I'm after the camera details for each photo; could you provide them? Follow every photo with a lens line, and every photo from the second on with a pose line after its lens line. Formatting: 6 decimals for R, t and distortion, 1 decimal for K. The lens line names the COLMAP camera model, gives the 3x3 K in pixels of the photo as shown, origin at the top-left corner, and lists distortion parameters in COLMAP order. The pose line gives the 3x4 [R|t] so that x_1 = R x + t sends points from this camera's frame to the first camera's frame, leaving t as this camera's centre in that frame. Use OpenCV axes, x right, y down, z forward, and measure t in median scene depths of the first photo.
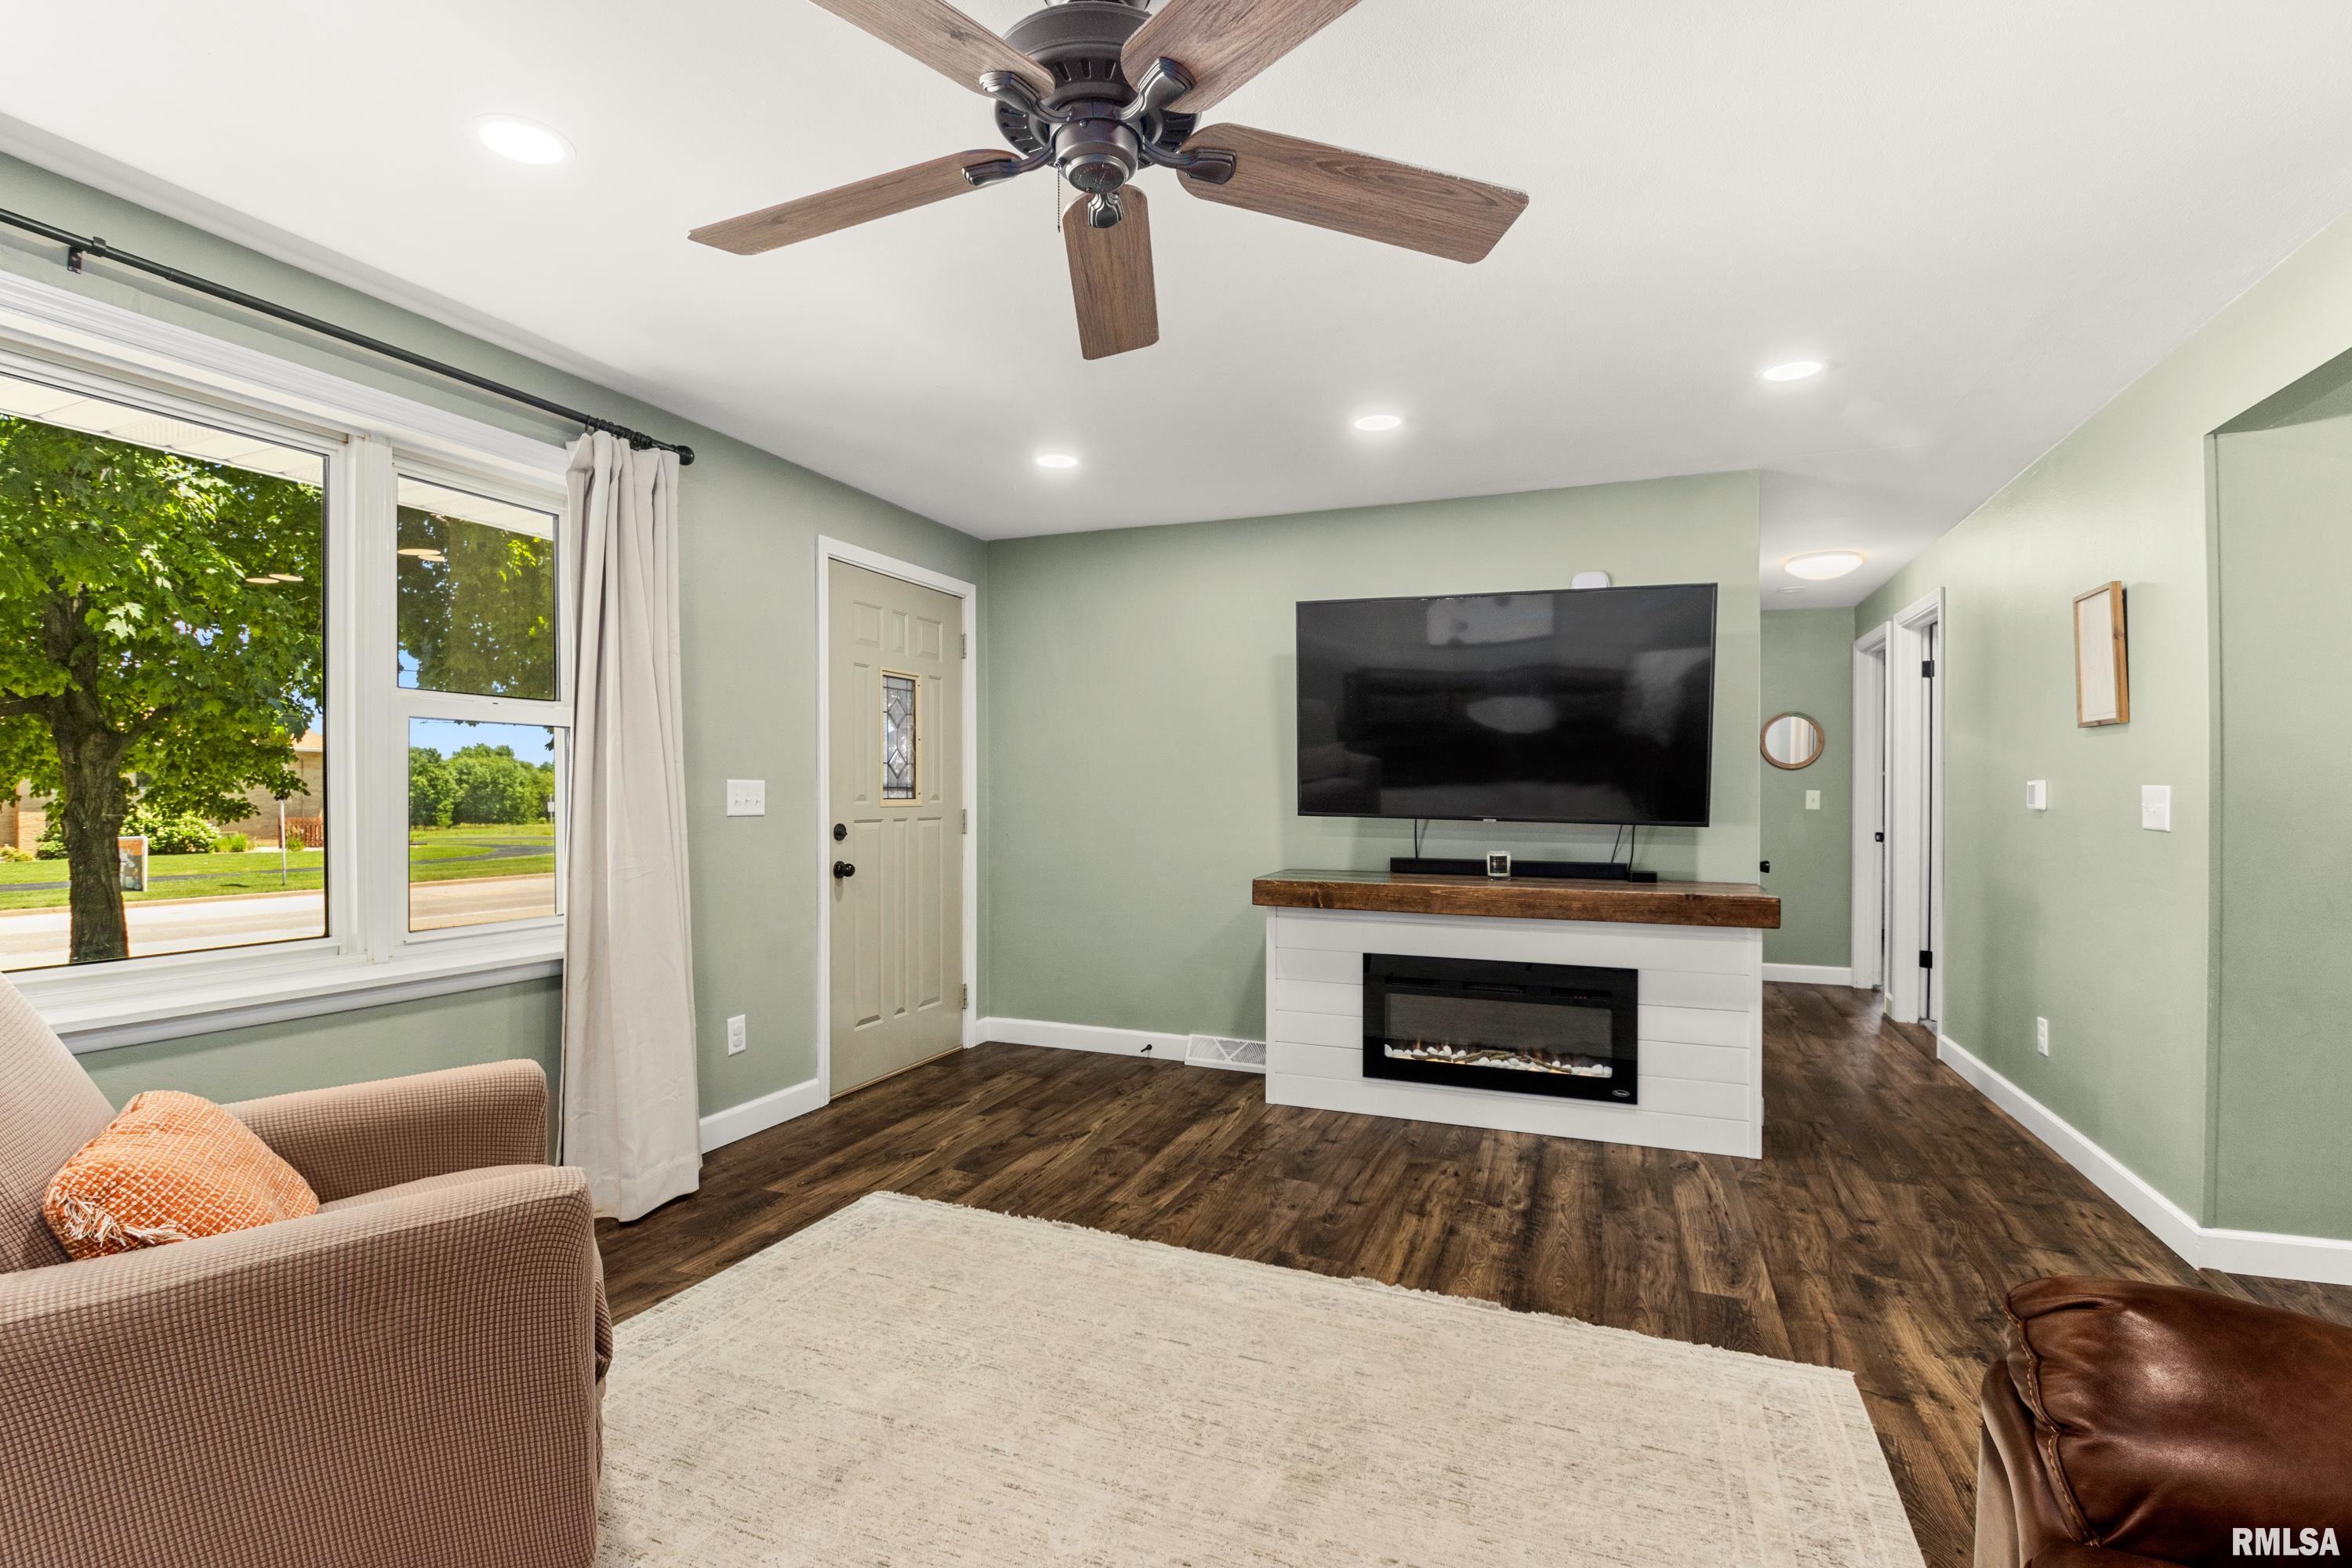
lens RADIAL K [[1102.5, 0, 1176.0], [0, 1102.5, 784.0], [0, 0, 1]] dist [-0.000609, -0.000460]
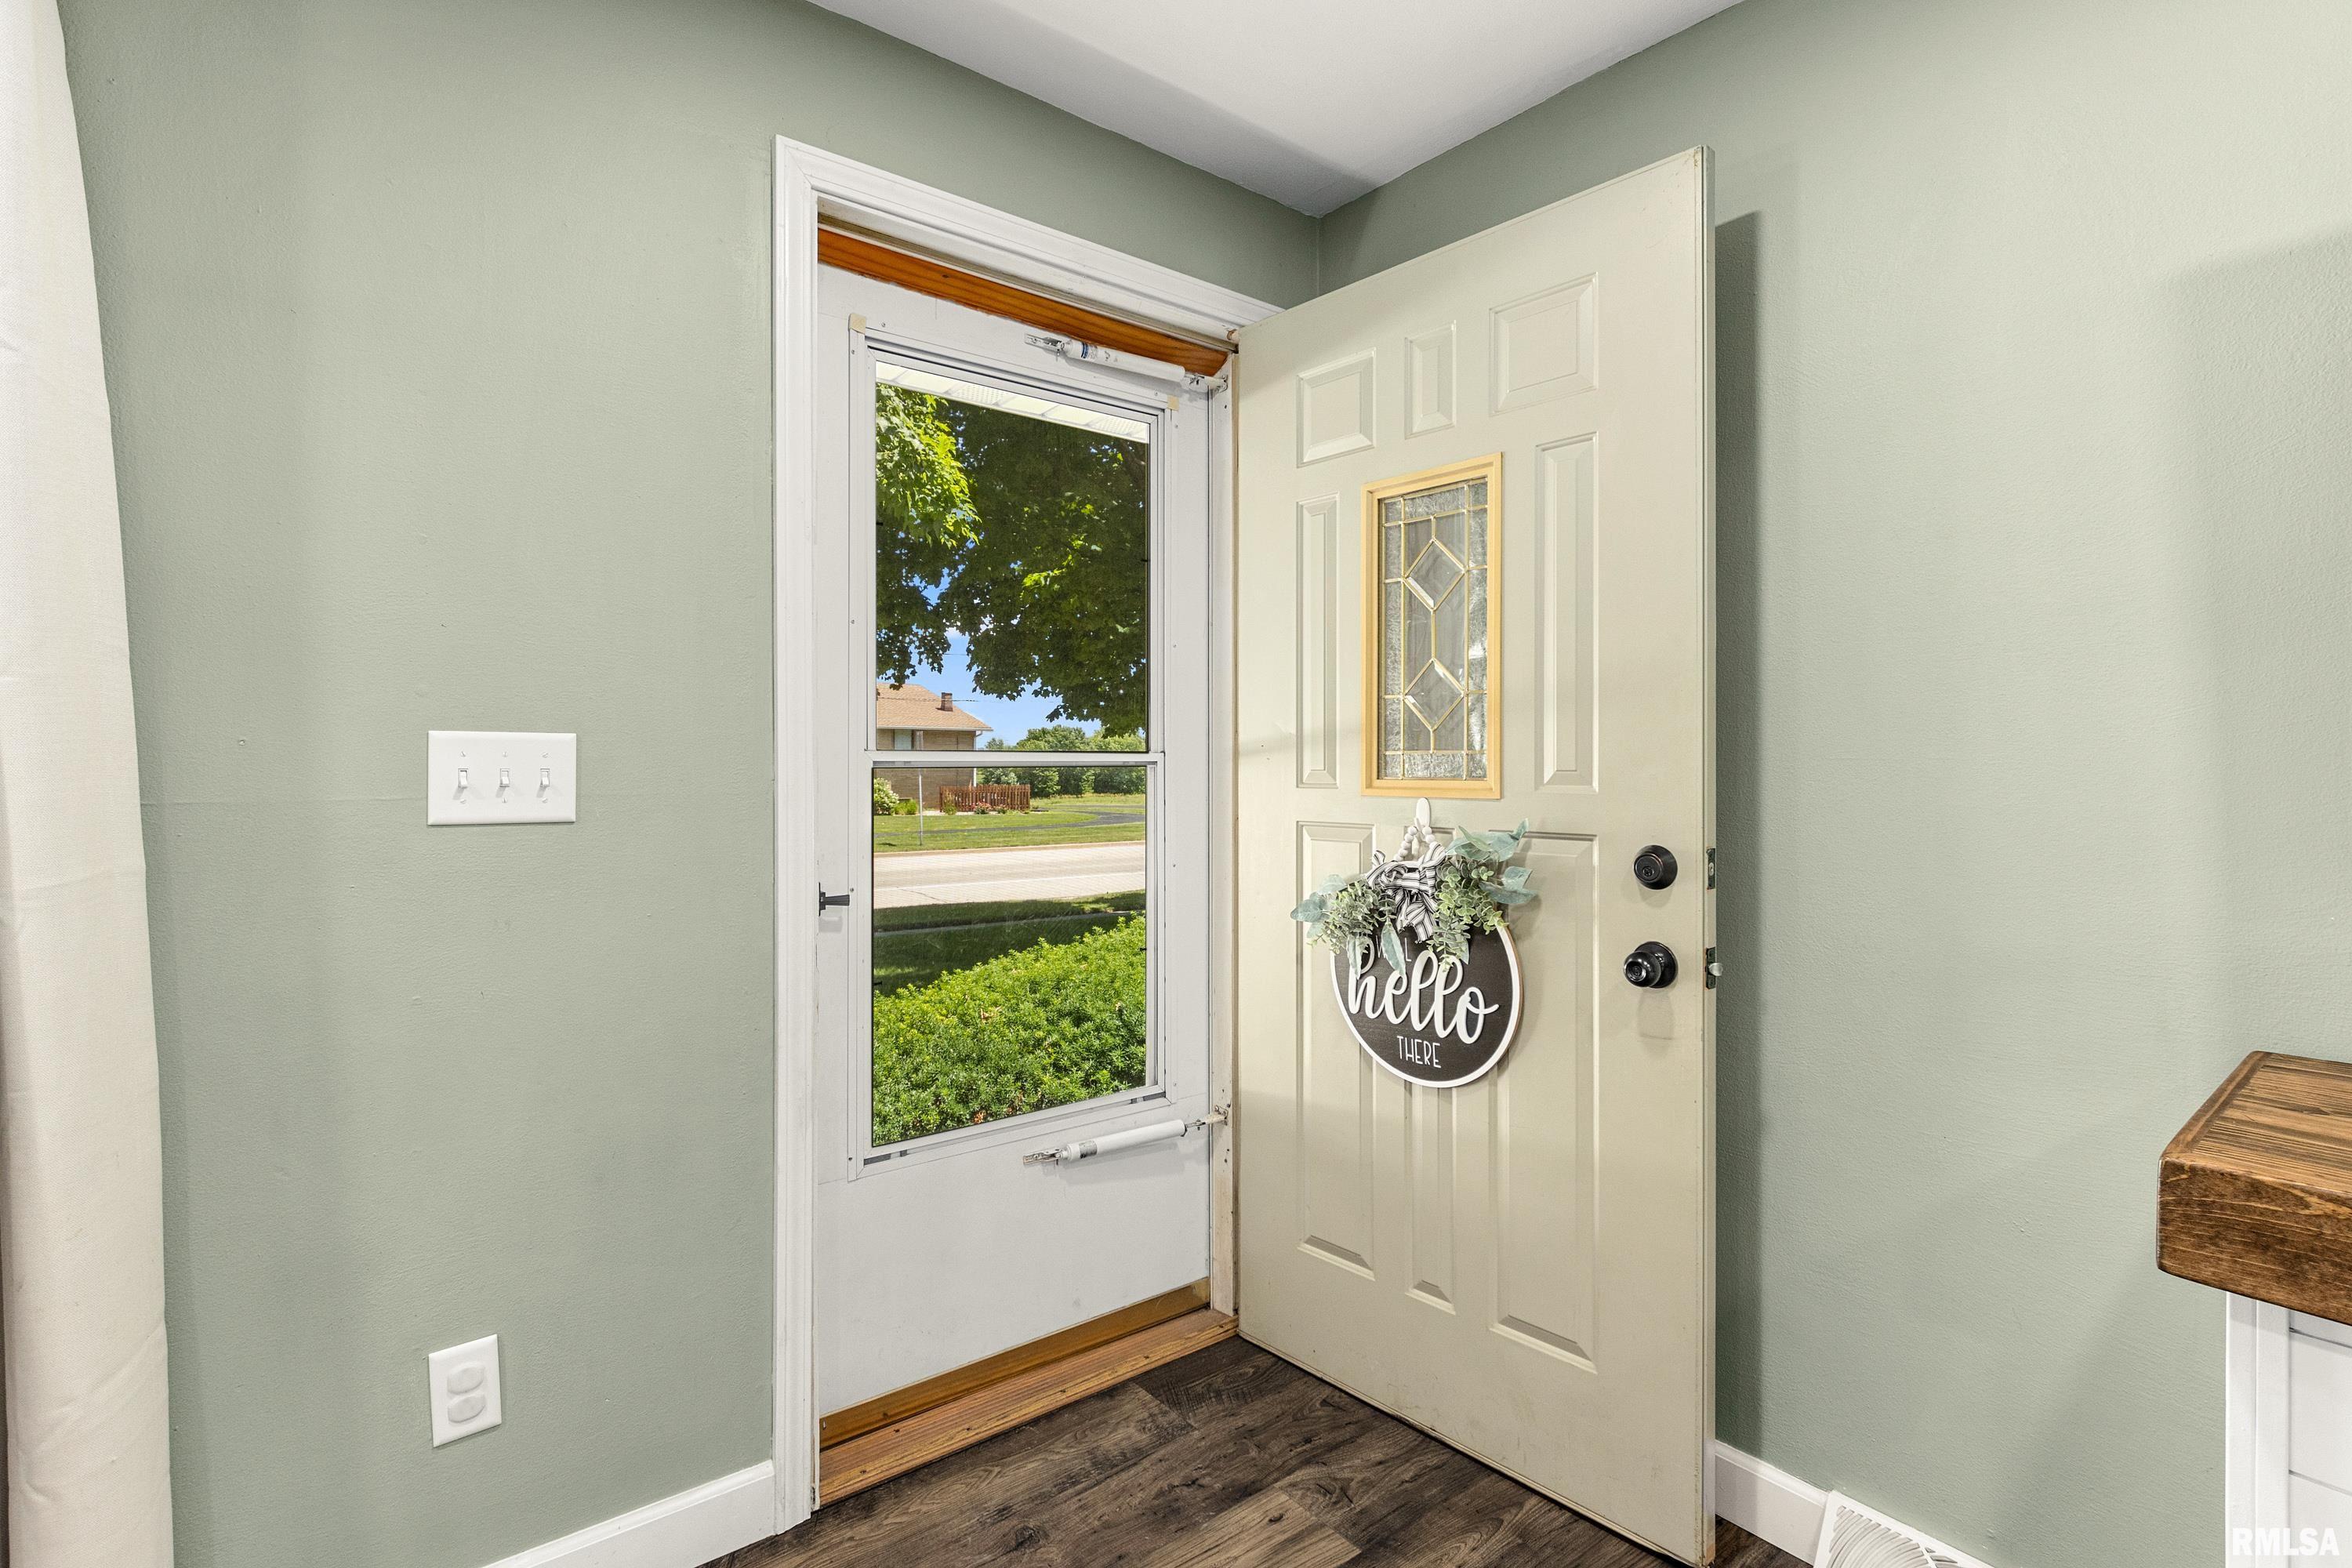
lens RADIAL K [[1093.0, 0, 1174.0], [0, 1093.0, 760.7], [0, 0, 1]] dist [-0.000045, 0.000450]
pose [[0.860619, -0.001035, -0.509248, 0.013113], [0.002715, 0.999993, 0.002556, 0.006687], [0.509241, -0.003583, 0.860616, 0.870854]]
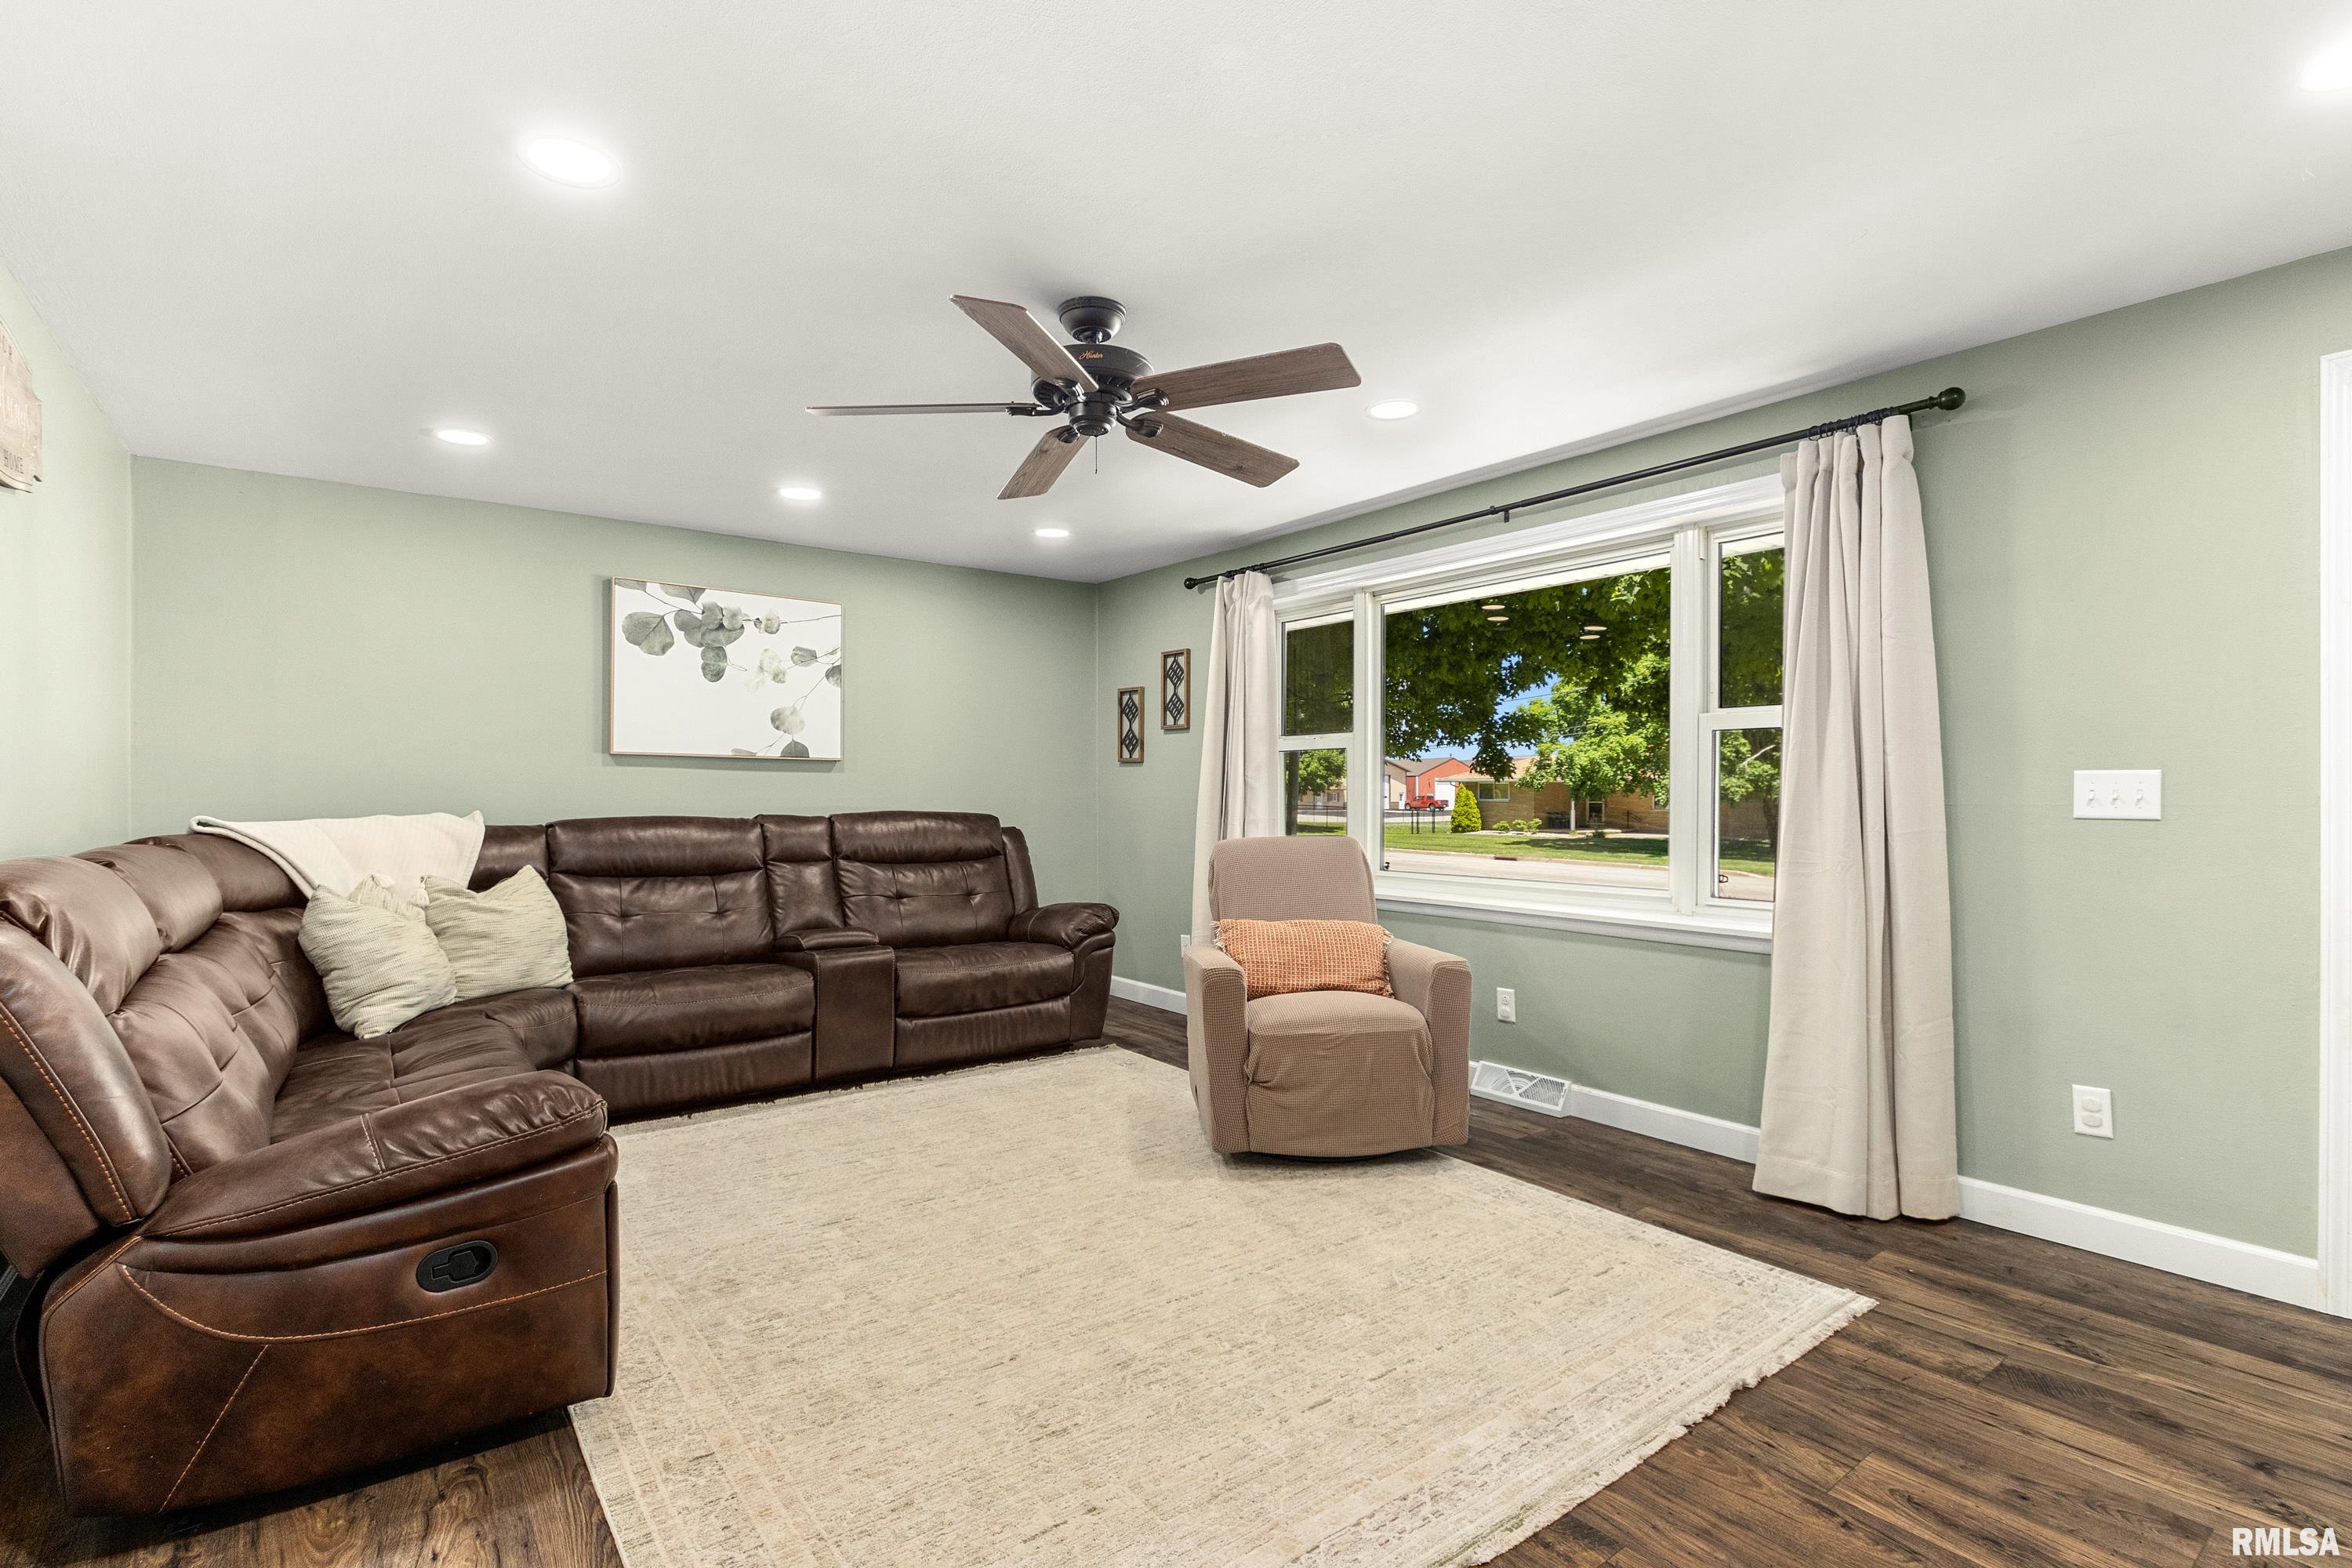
lens RADIAL K [[1110.0, 0, 1163.3], [0, 1110.0, 794.5], [0, 0, 1]] dist [0.002585, 0.000403]
pose [[-0.515960, 0.001404, -0.856612, 0.626936], [0.005233, 0.999985, -0.001513, 0.011194], [0.856597, -0.005263, -0.515960, 0.929849]]
